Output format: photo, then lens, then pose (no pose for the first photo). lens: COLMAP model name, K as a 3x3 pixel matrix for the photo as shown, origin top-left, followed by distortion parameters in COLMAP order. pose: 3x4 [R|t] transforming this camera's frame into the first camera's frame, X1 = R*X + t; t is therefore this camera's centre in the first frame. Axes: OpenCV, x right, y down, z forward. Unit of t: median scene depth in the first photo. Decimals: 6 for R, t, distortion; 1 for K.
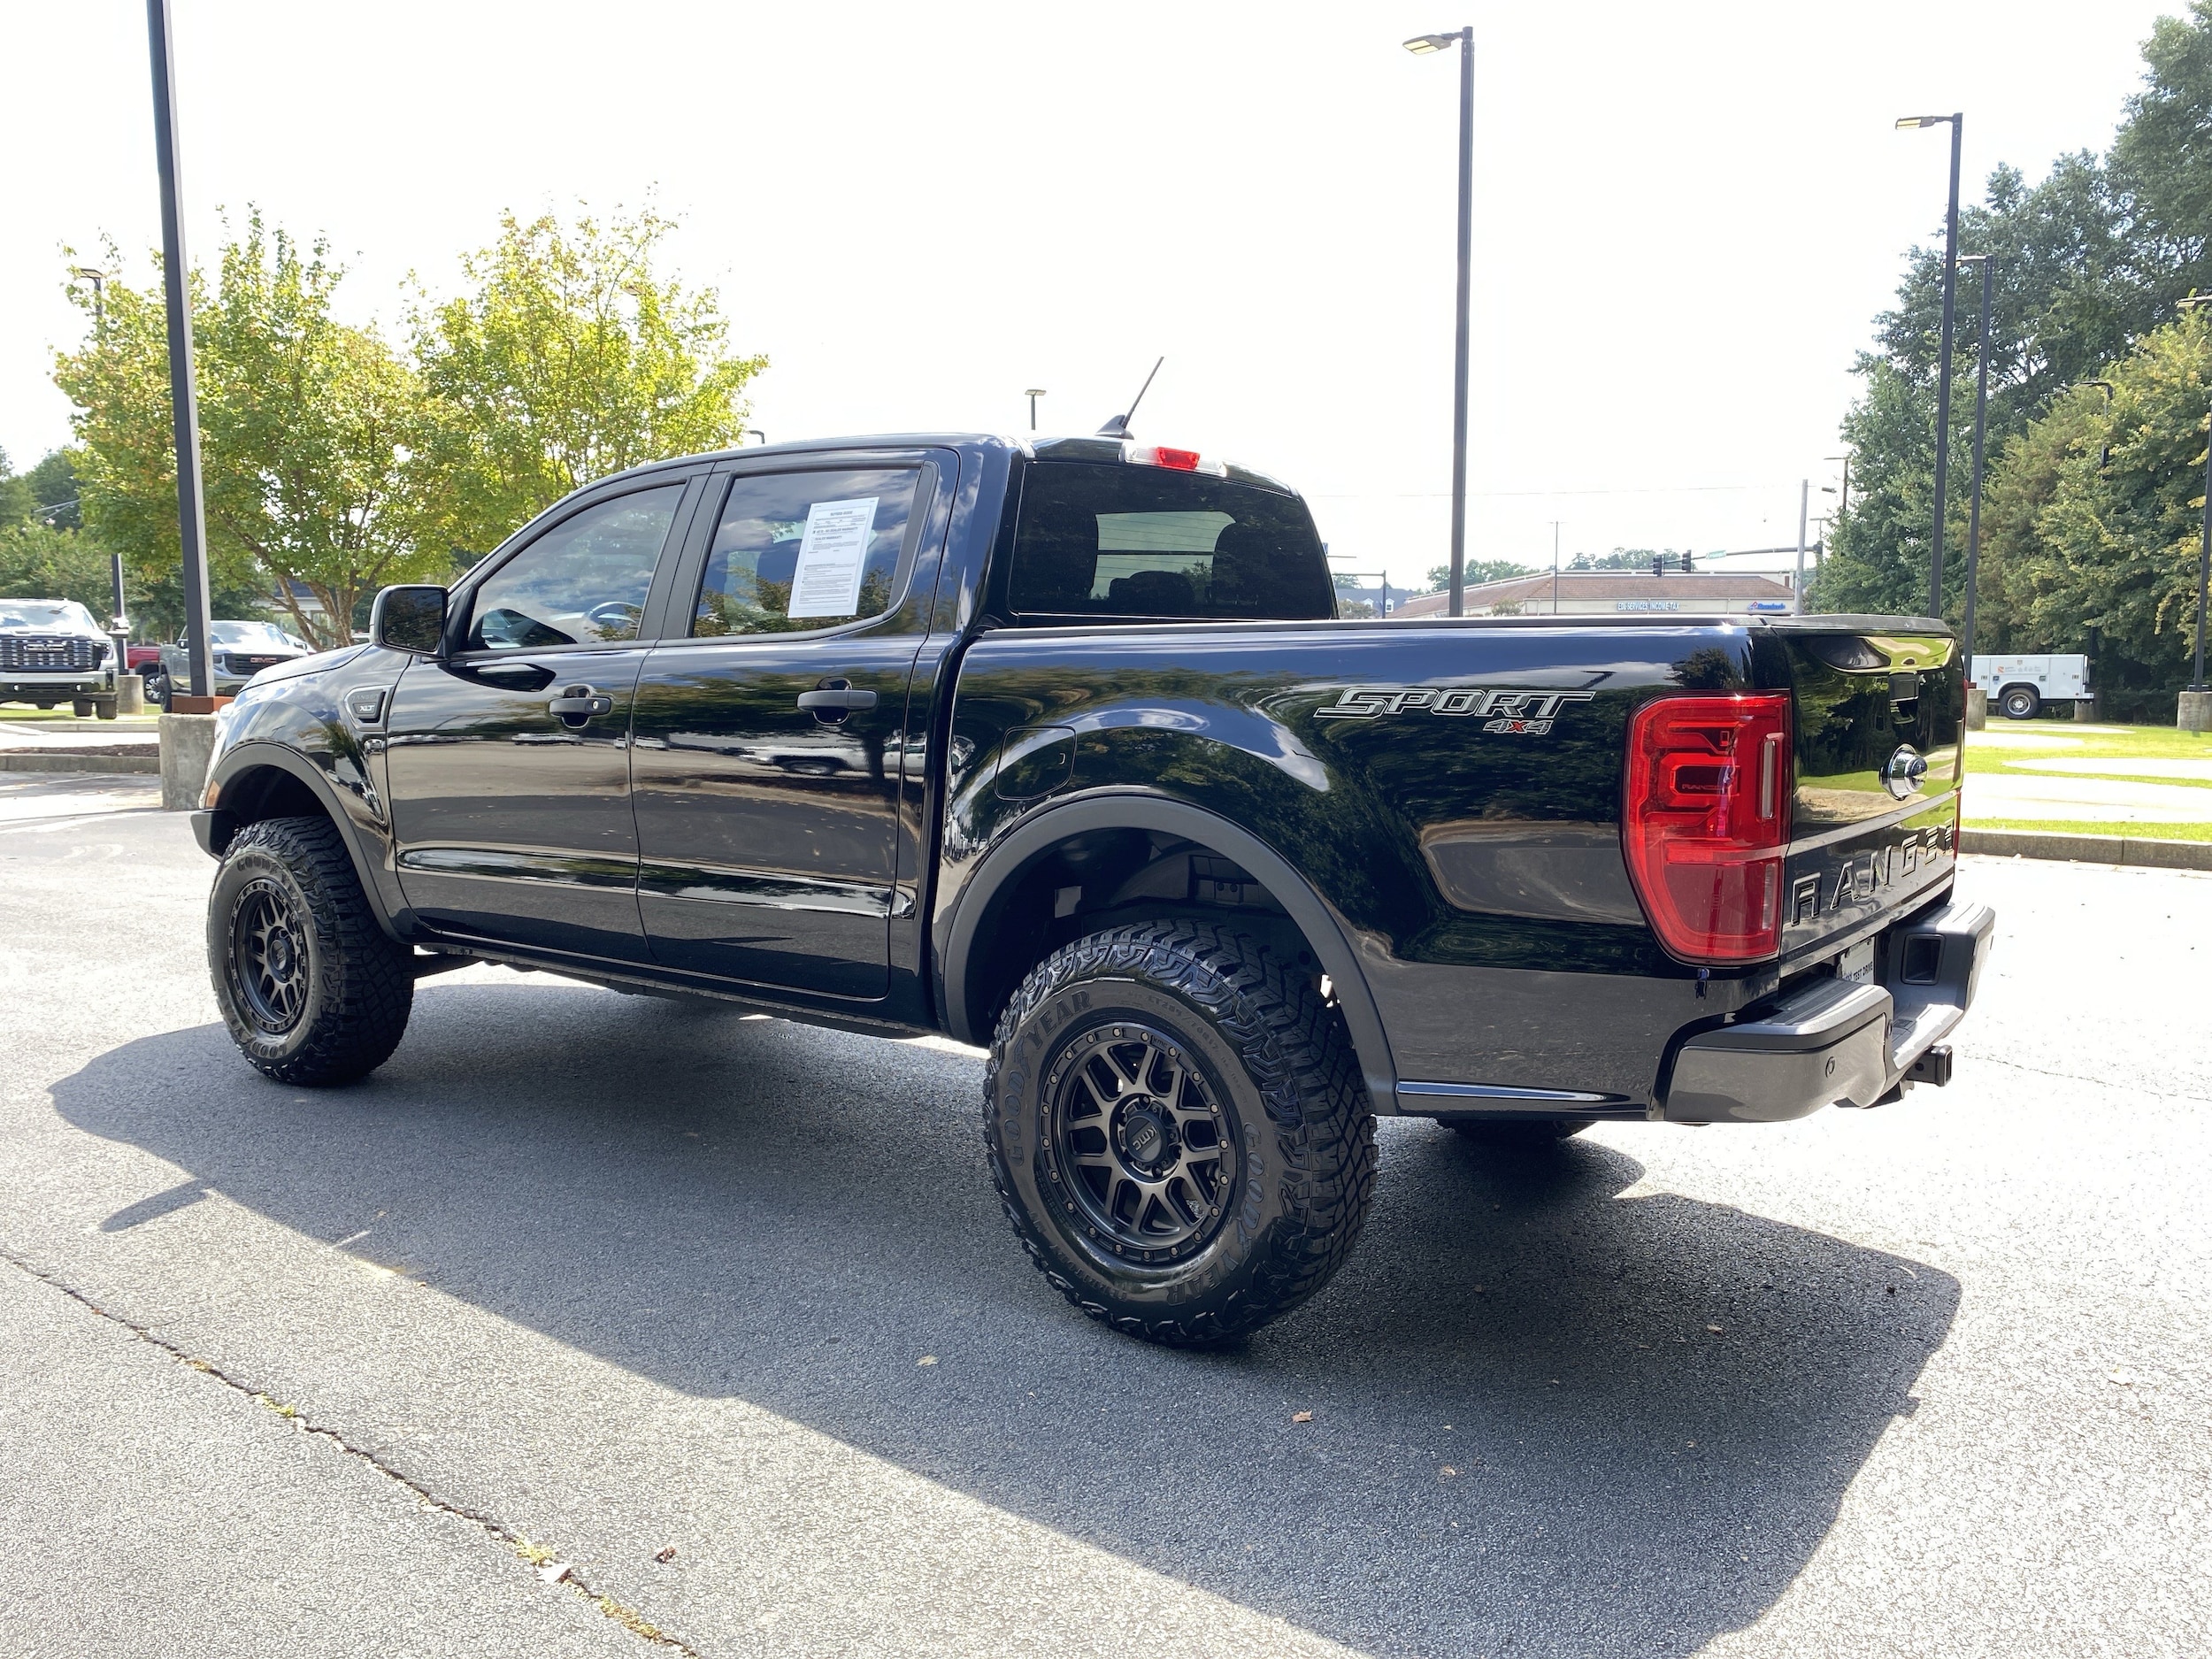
lens RADIAL K [[1697.5, 0, 1131.8], [0, 1697.5, 849.1], [0, 0, 1]] dist [0.016420, 0.003503]
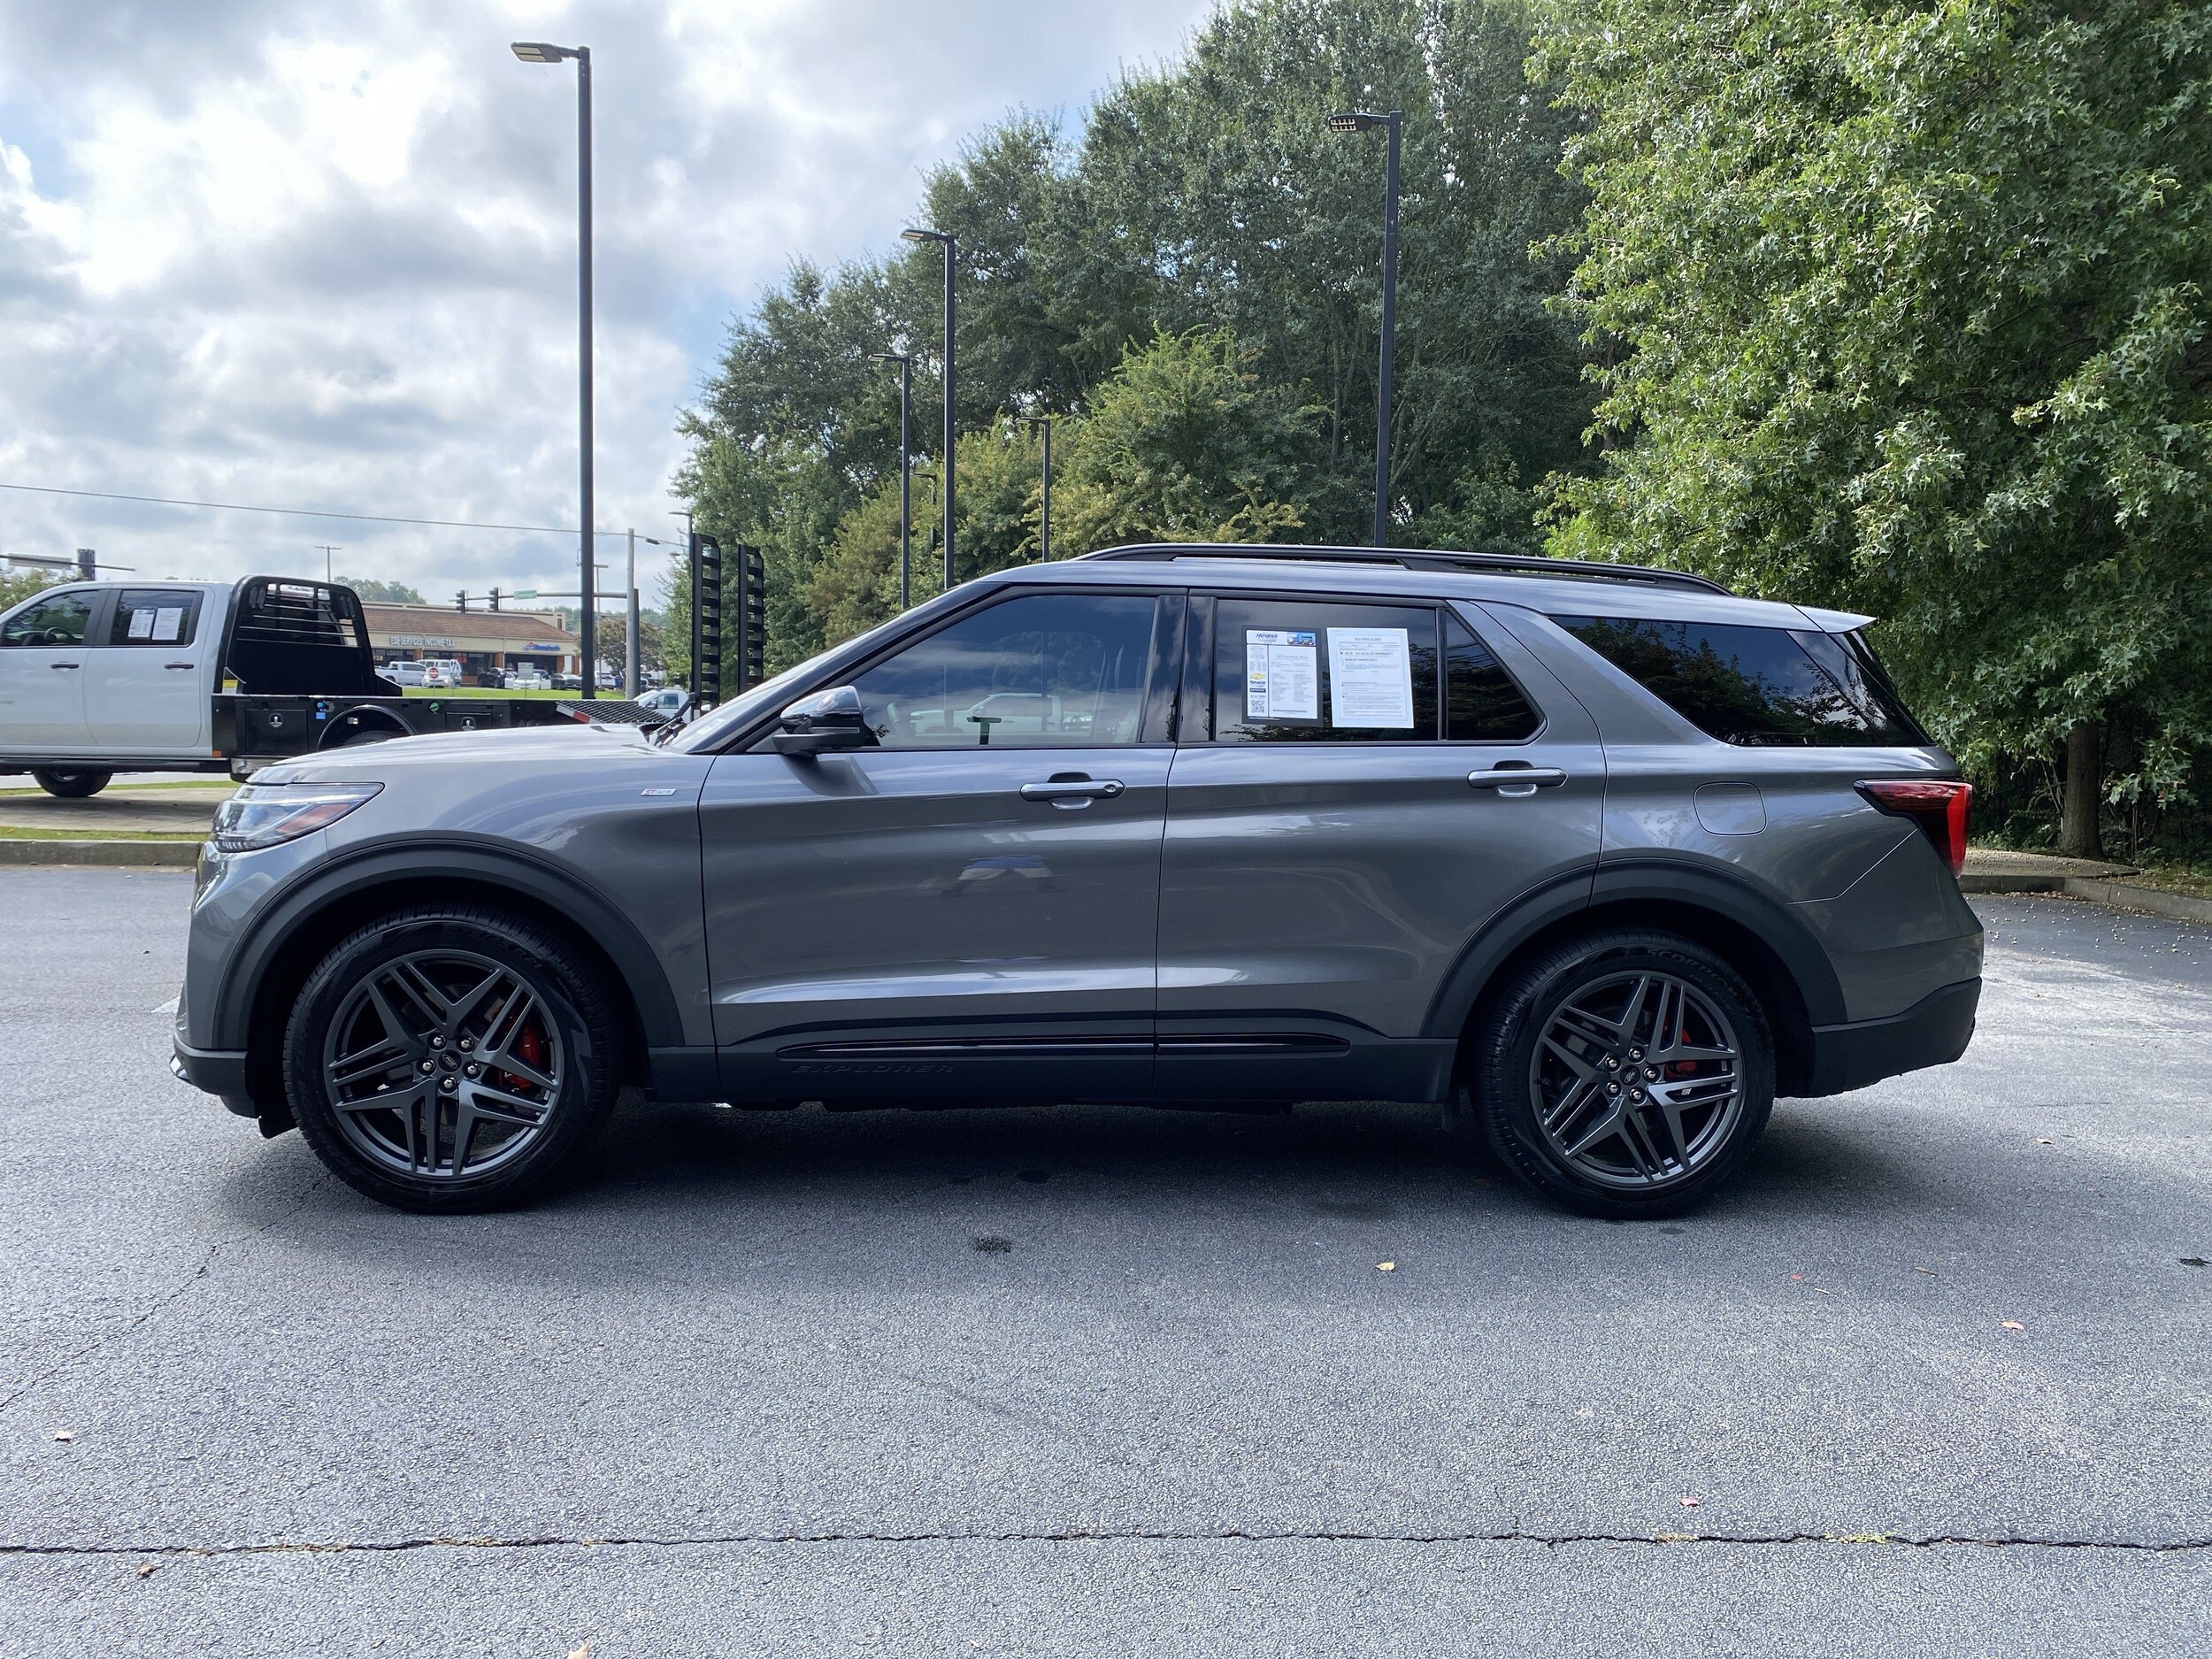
lens RADIAL K [[1708.8, 0, 1153.4], [0, 1708.8, 871.5], [0, 0, 1]] dist [-0.024974, 0.050529]
pose [[0.743124, -0.039050, 0.668014, -0.231553], [0.046276, 0.998905, 0.006913, -0.009657], [-0.667552, 0.025776, 0.744117, 0.093376]]
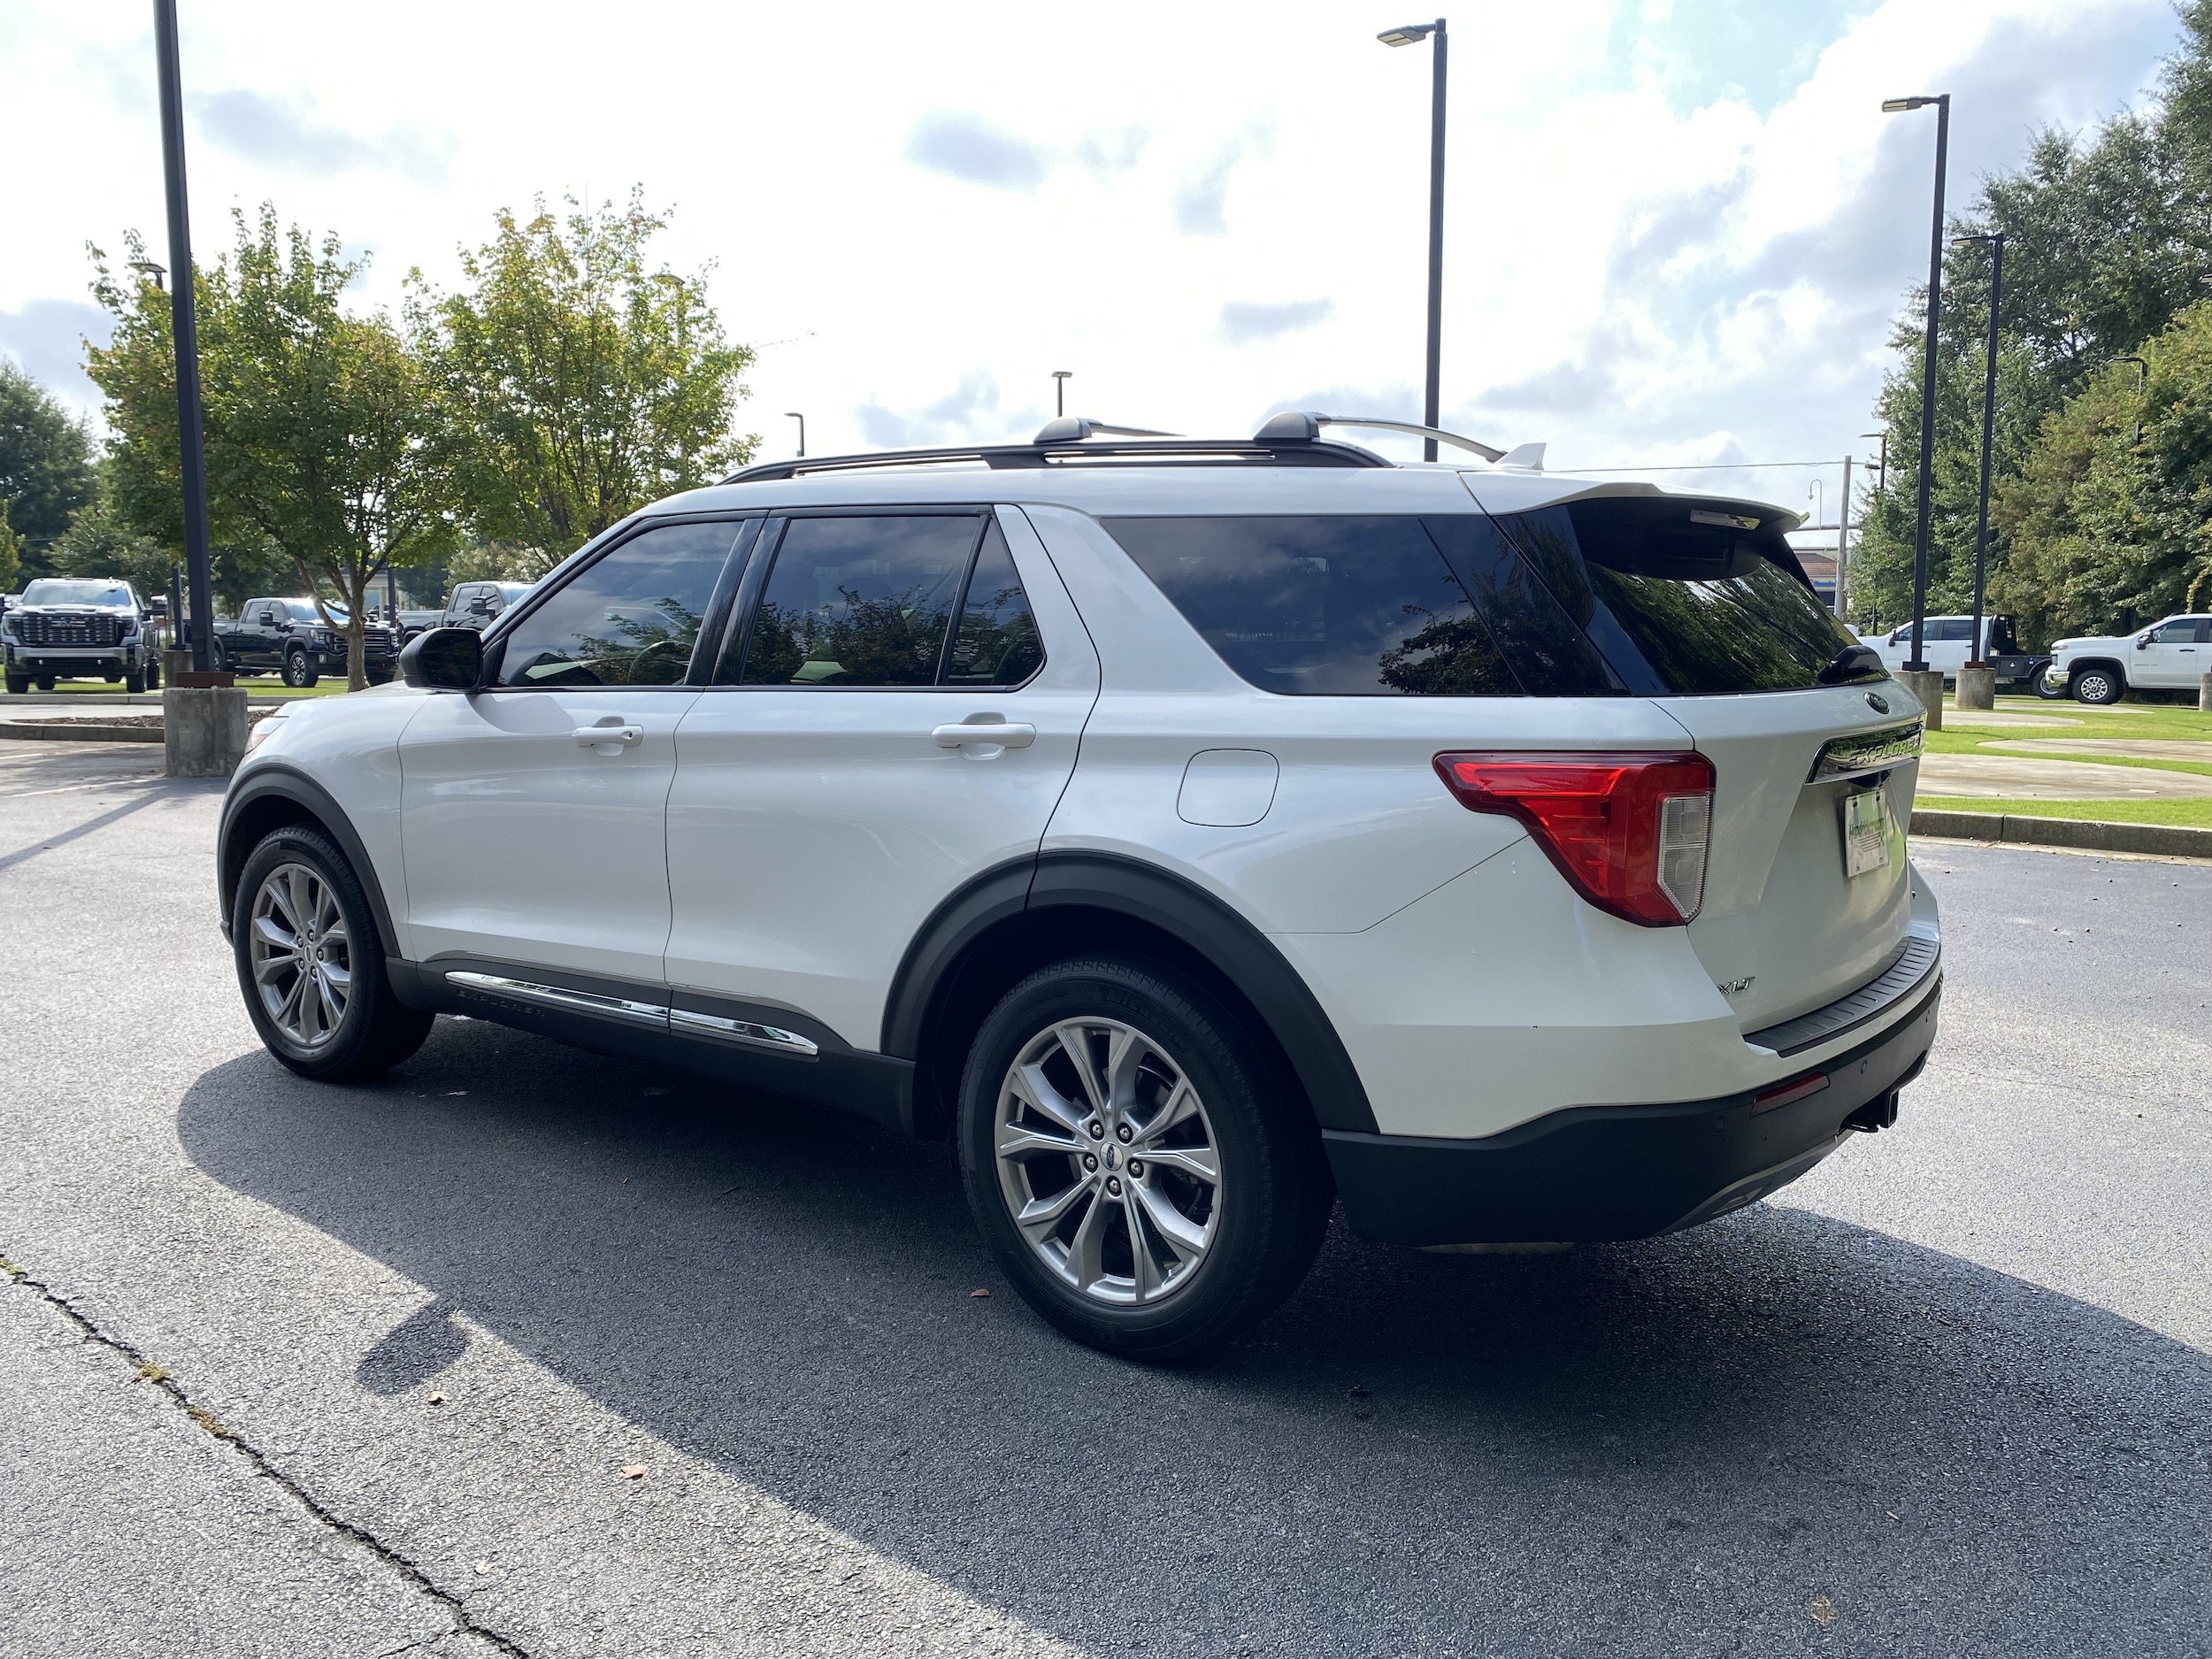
lens RADIAL K [[1689.6, 0, 1106.0], [0, 1689.6, 829.5], [0, 0, 1]] dist [0.023713, -0.006210]
pose [[0.998696, 0.008330, -0.050369, 0.056408], [-0.008199, 0.999962, 0.002820, 0.001495], [0.050390, -0.002404, 0.998727, -0.027777]]
